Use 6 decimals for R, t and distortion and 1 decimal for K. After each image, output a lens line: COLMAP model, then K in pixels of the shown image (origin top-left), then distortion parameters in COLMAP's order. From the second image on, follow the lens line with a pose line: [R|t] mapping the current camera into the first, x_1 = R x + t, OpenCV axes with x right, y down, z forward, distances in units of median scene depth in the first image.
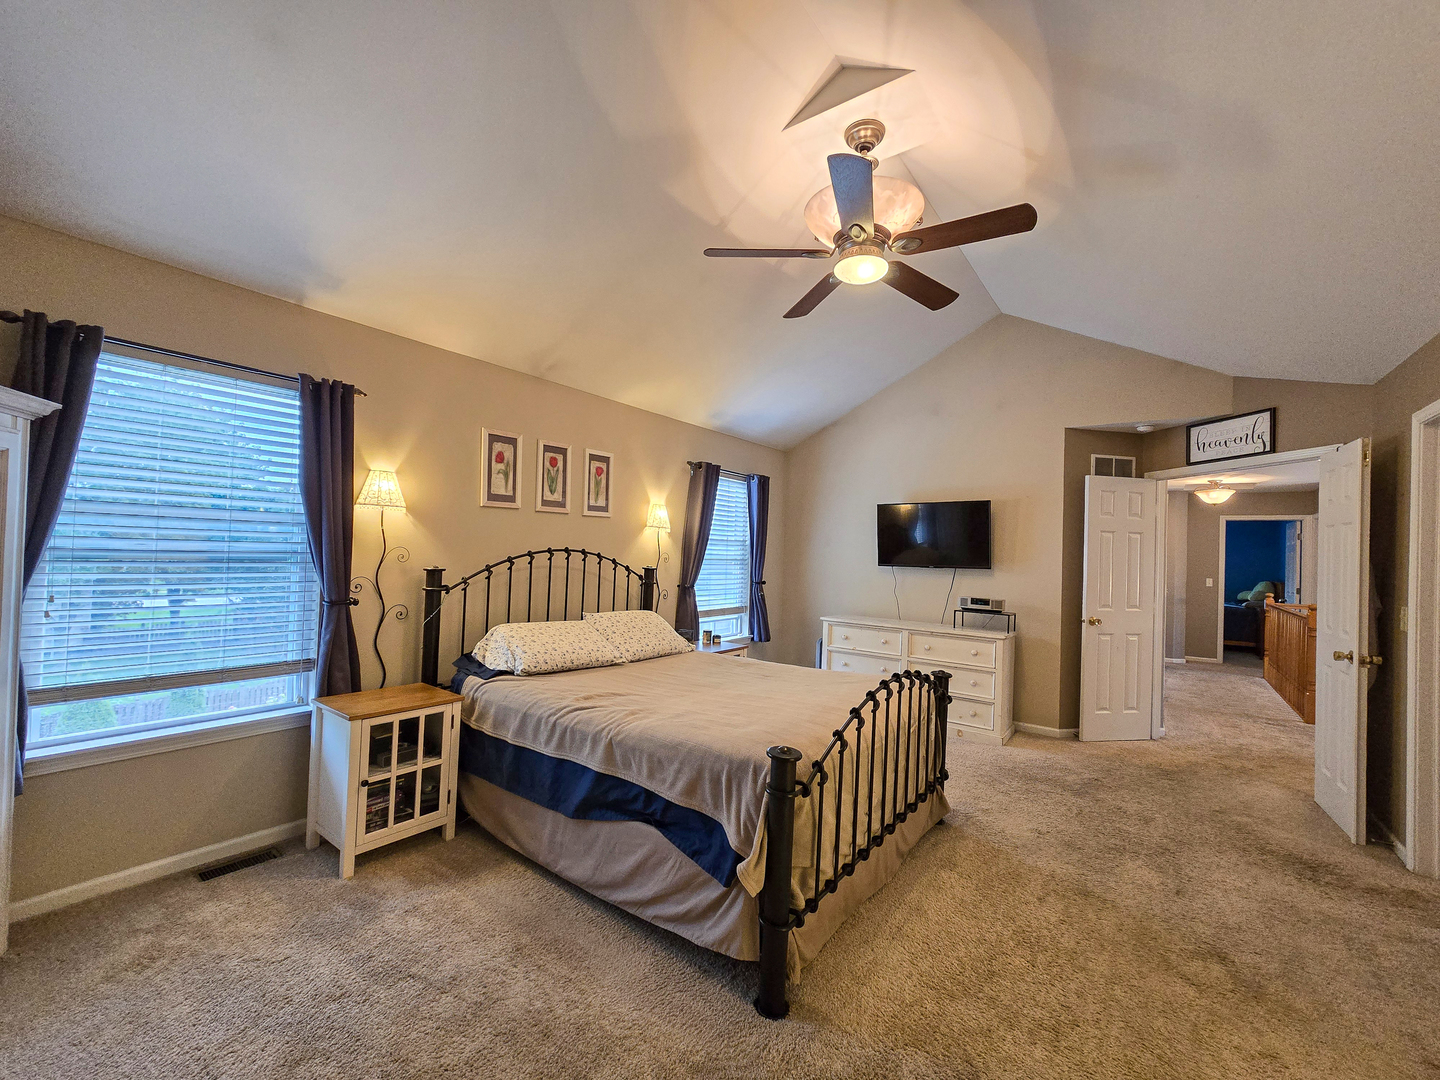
lens RADIAL K [[590.3, 0, 727.8], [0, 590.3, 538.9], [0, 0, 1]] dist [-0.000787, 0.000164]
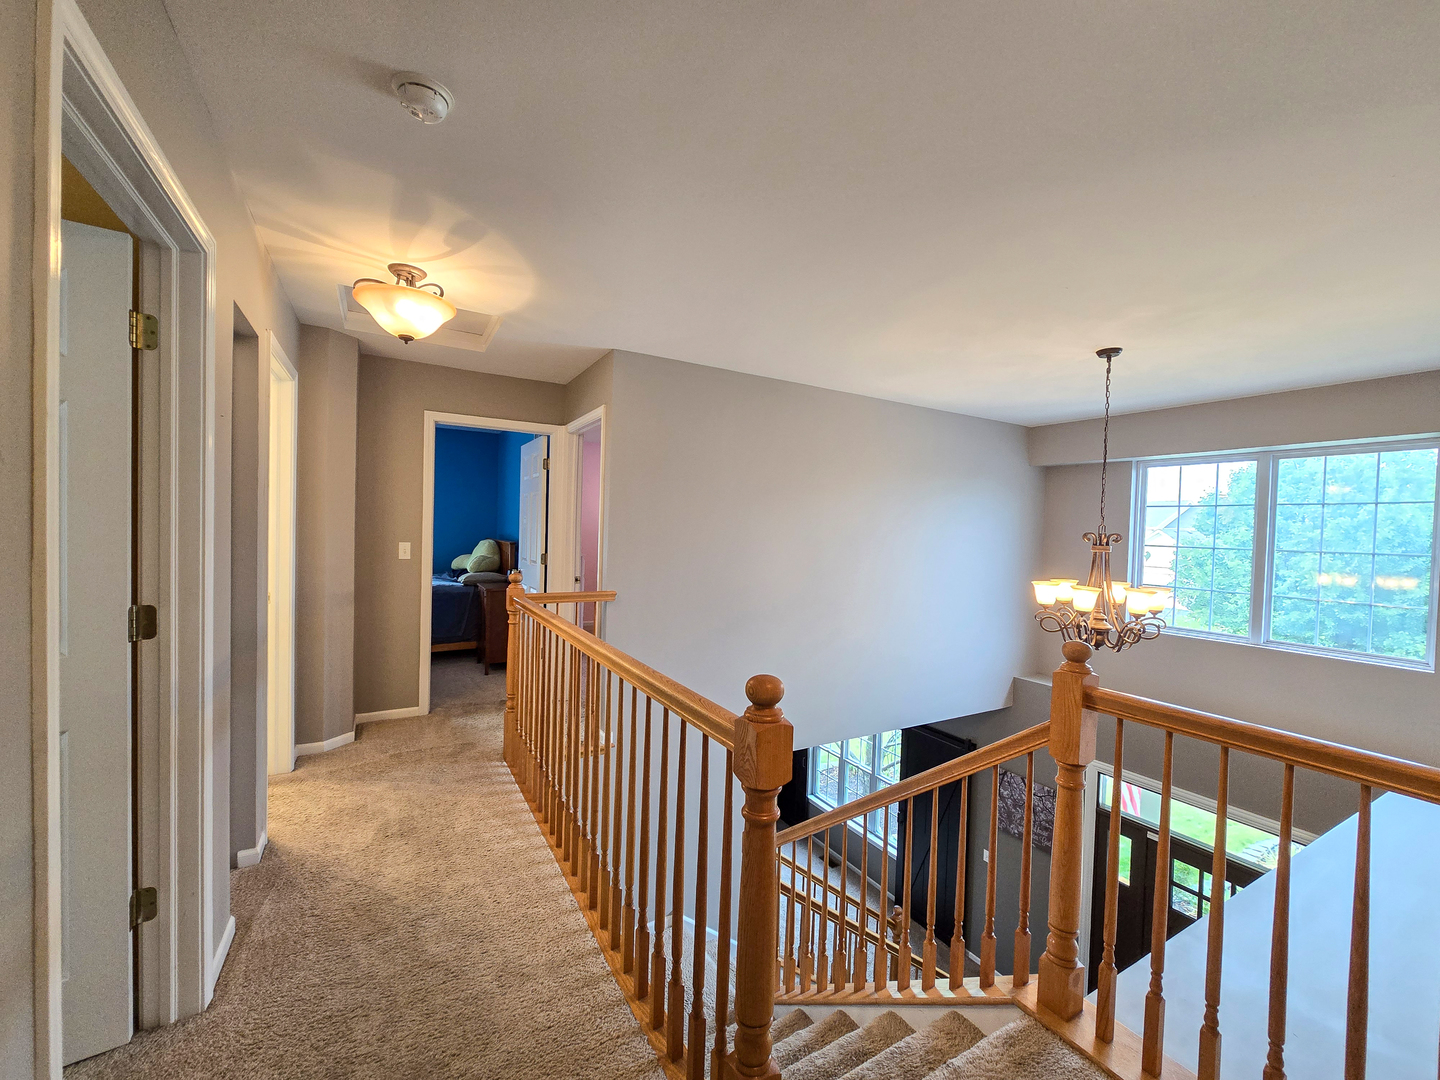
lens RADIAL K [[590.3, 0, 727.0], [0, 590.3, 540.3], [0, 0, 1]] dist [-0.000787, 0.000164]
pose [[0.403341, -0.048642, 0.913756, 0.439375], [-0.033916, 0.997105, 0.068050, 0.022122], [-0.914421, -0.058439, 0.400524, 0.517143]]
